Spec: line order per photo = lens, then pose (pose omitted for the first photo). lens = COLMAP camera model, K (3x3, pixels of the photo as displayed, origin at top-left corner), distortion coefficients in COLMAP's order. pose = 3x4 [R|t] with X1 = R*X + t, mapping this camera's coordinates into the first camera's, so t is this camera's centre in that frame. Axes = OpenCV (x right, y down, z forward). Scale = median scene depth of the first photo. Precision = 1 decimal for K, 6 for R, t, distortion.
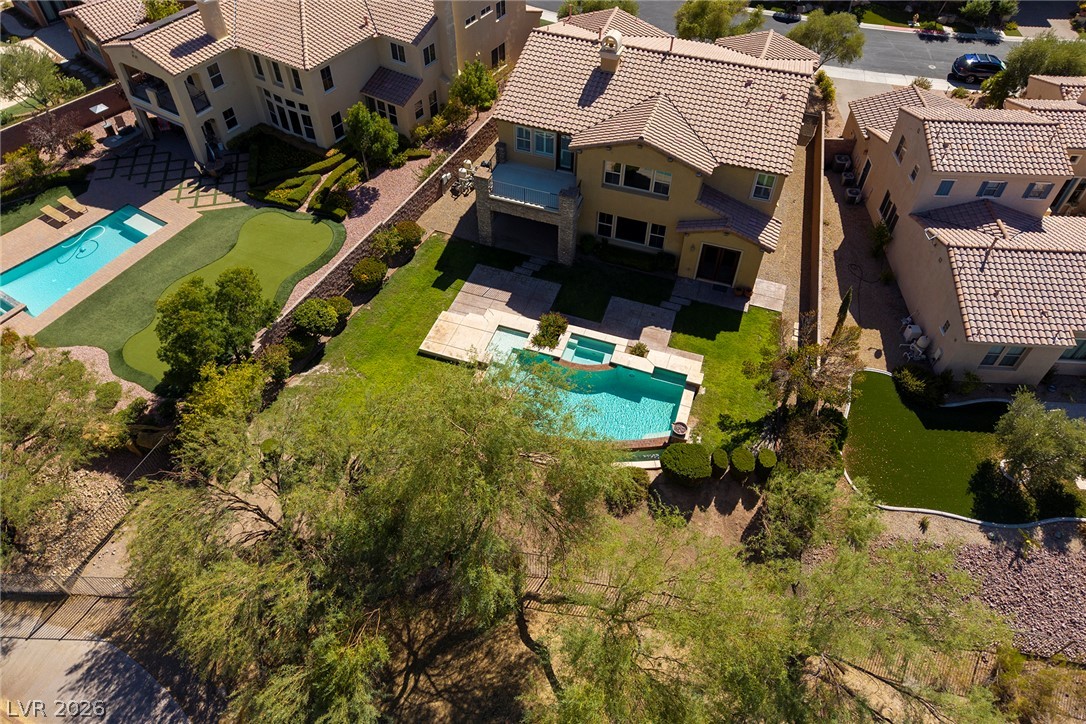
lens RADIAL K [[731.6, 0, 543.0], [0, 731.6, 362.0], [0, 0, 1]] dist [0.010996, -0.006055]
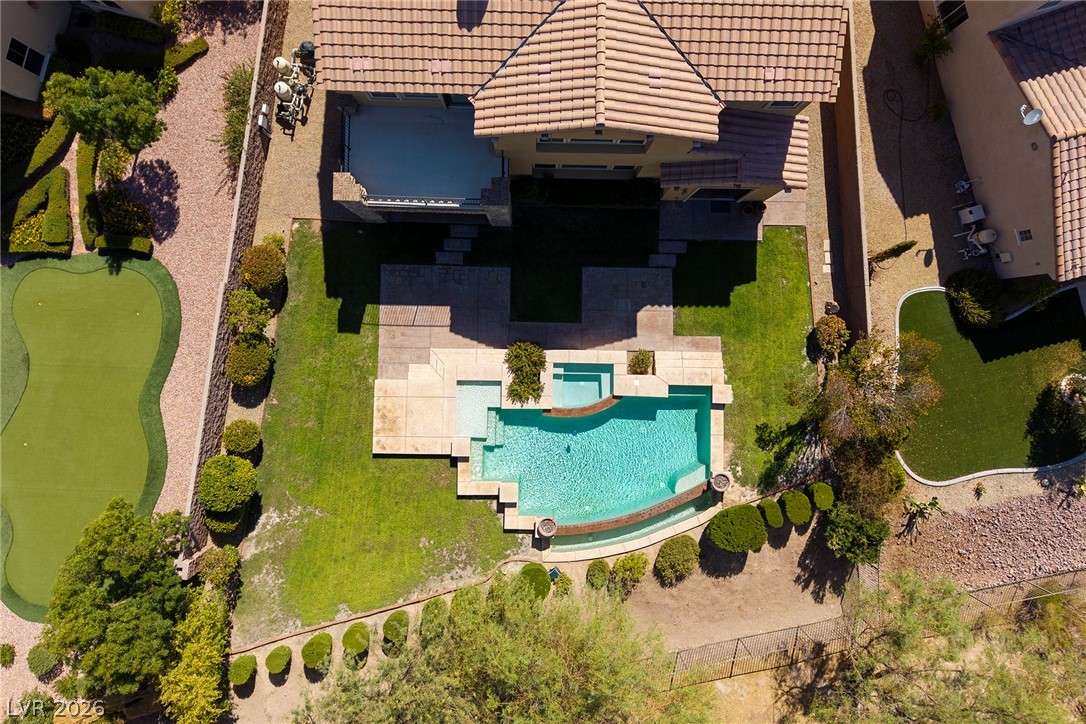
lens RADIAL K [[712.8, 0, 553.8], [0, 712.8, 361.6], [0, 0, 1]] dist [0.003457, 0.002144]
pose [[0.949865, -0.312386, 0.013099, 0.031042], [0.226785, 0.717210, 0.658922, -0.529993], [-0.215233, -0.622917, 0.752097, 0.443962]]
